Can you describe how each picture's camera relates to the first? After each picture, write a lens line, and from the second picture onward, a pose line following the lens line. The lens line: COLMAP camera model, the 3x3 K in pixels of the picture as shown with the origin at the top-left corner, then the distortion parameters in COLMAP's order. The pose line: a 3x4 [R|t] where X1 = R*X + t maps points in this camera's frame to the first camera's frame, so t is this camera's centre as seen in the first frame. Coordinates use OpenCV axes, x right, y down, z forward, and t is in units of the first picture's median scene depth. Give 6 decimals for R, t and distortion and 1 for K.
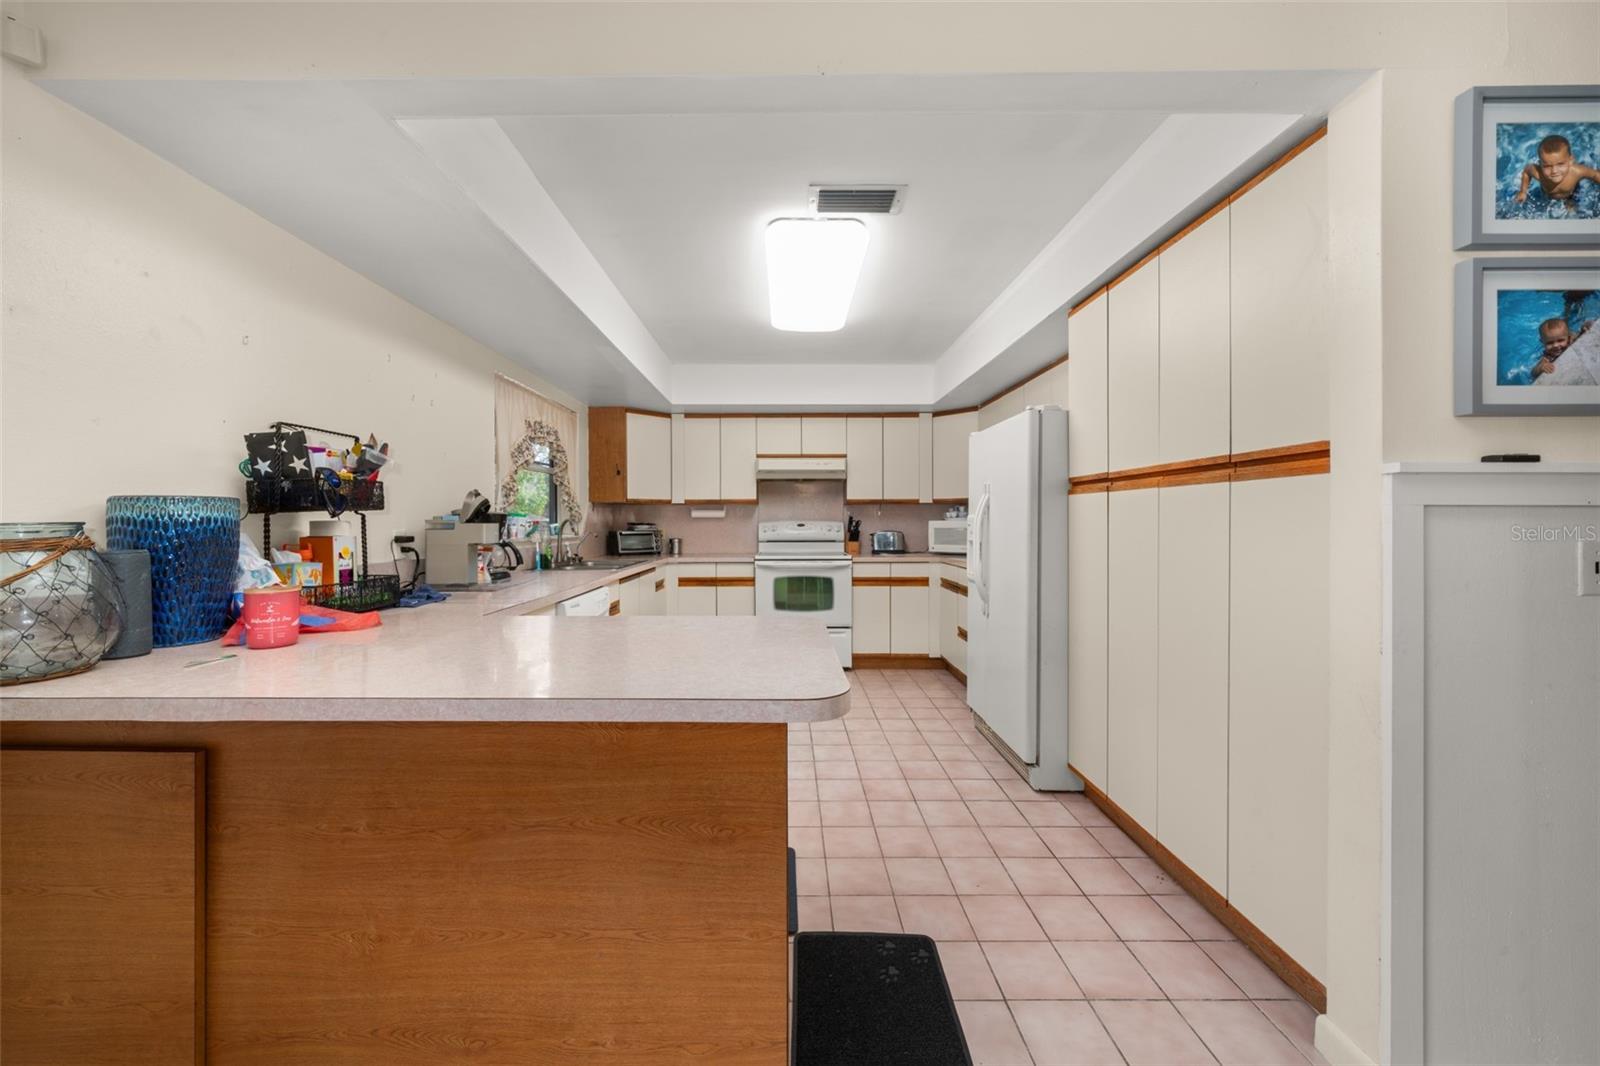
lens RADIAL K [[592.4, 0, 800.0], [0, 592.4, 533.0], [0, 0, 1]] dist [0.000092, -0.000038]
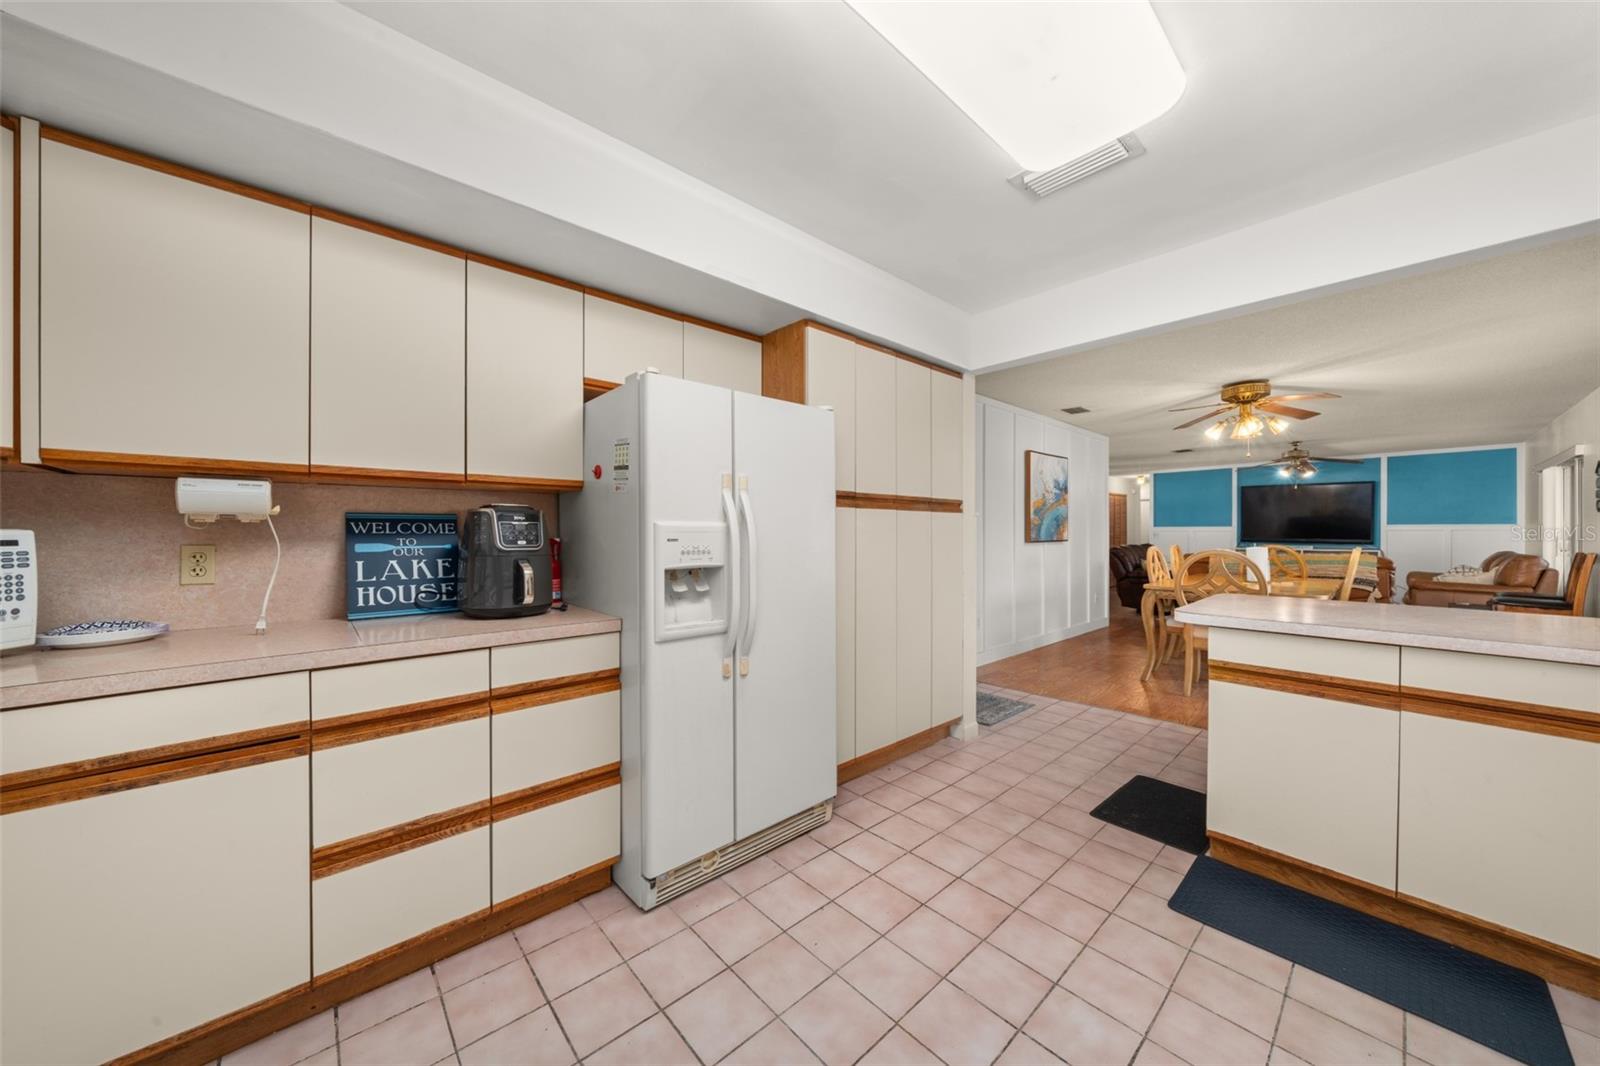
lens RADIAL K [[555.7, 0, 777.1], [0, 555.7, 535.0], [0, 0, 1]] dist [-0.000841, -0.000067]
pose [[-0.641891, -0.005128, 0.766779, -0.115736], [0.015031, 0.999701, 0.019268, -0.017993], [-0.766649, 0.023893, -0.641622, 0.849963]]
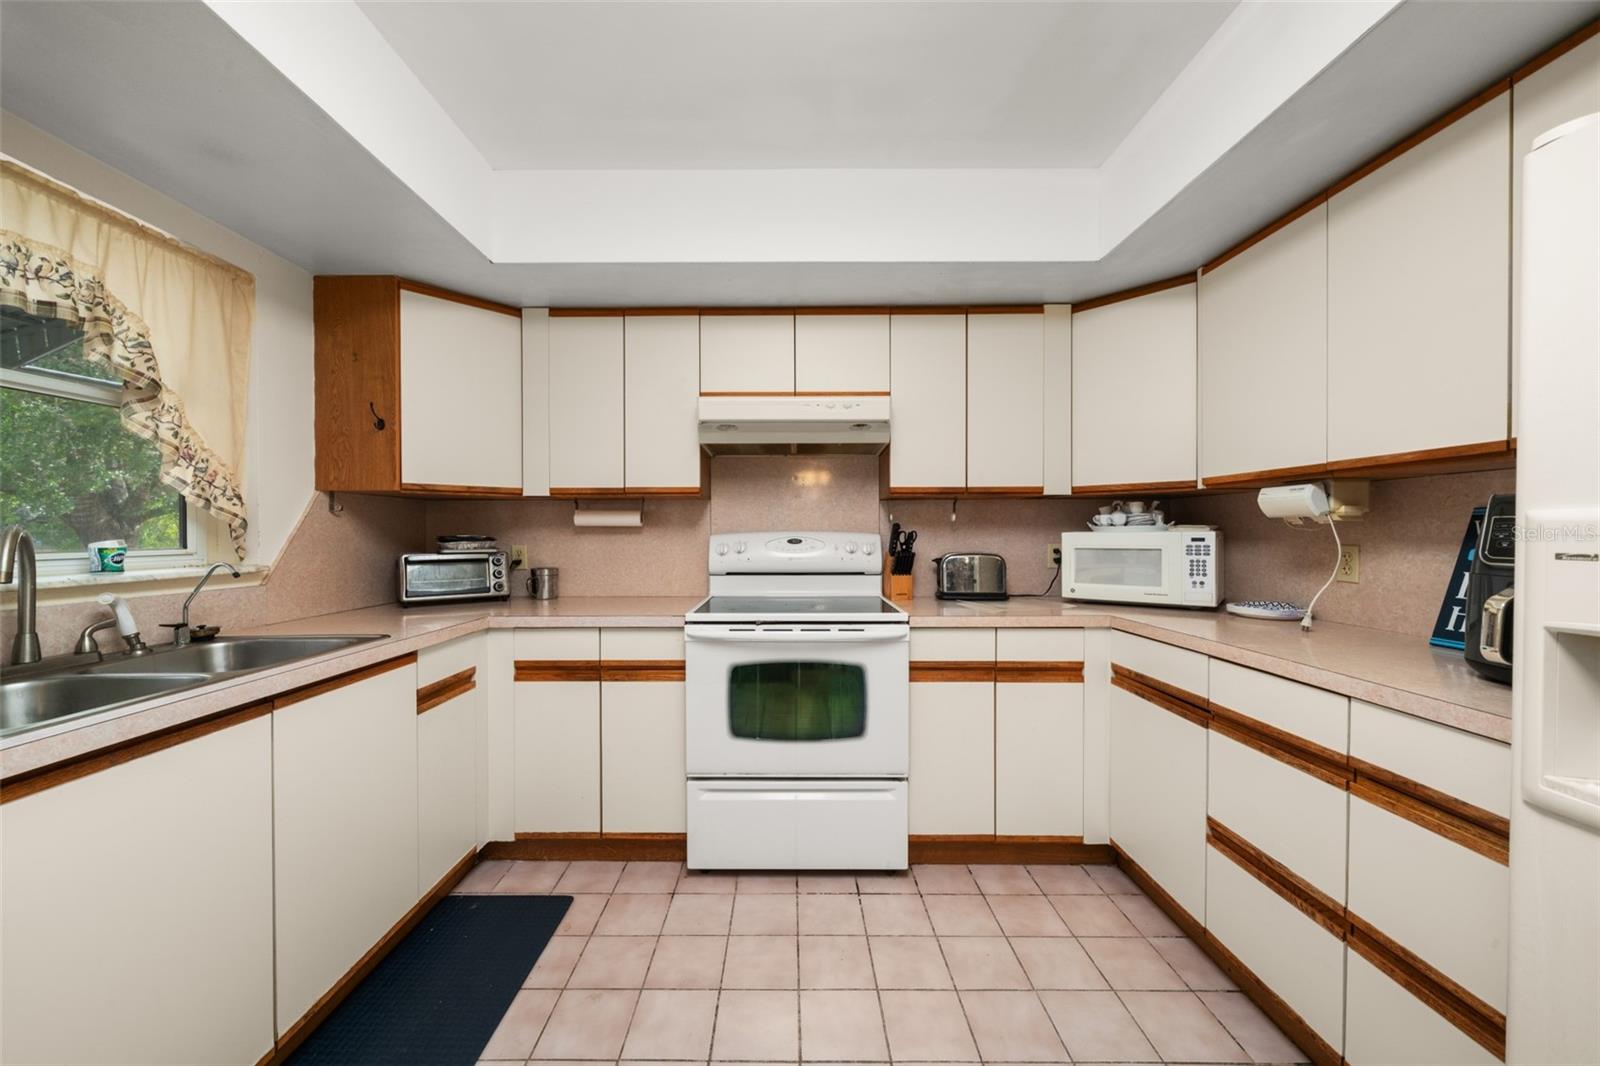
lens RADIAL K [[592.4, 0, 800.0], [0, 592.4, 533.0], [0, 0, 1]] dist [0.000092, -0.000038]
pose [[0.999974, 0.000160, -0.007210, 0.010466], [-0.000291, 0.999835, -0.018166, -0.011900], [0.007206, 0.018167, 0.999809, 0.533586]]
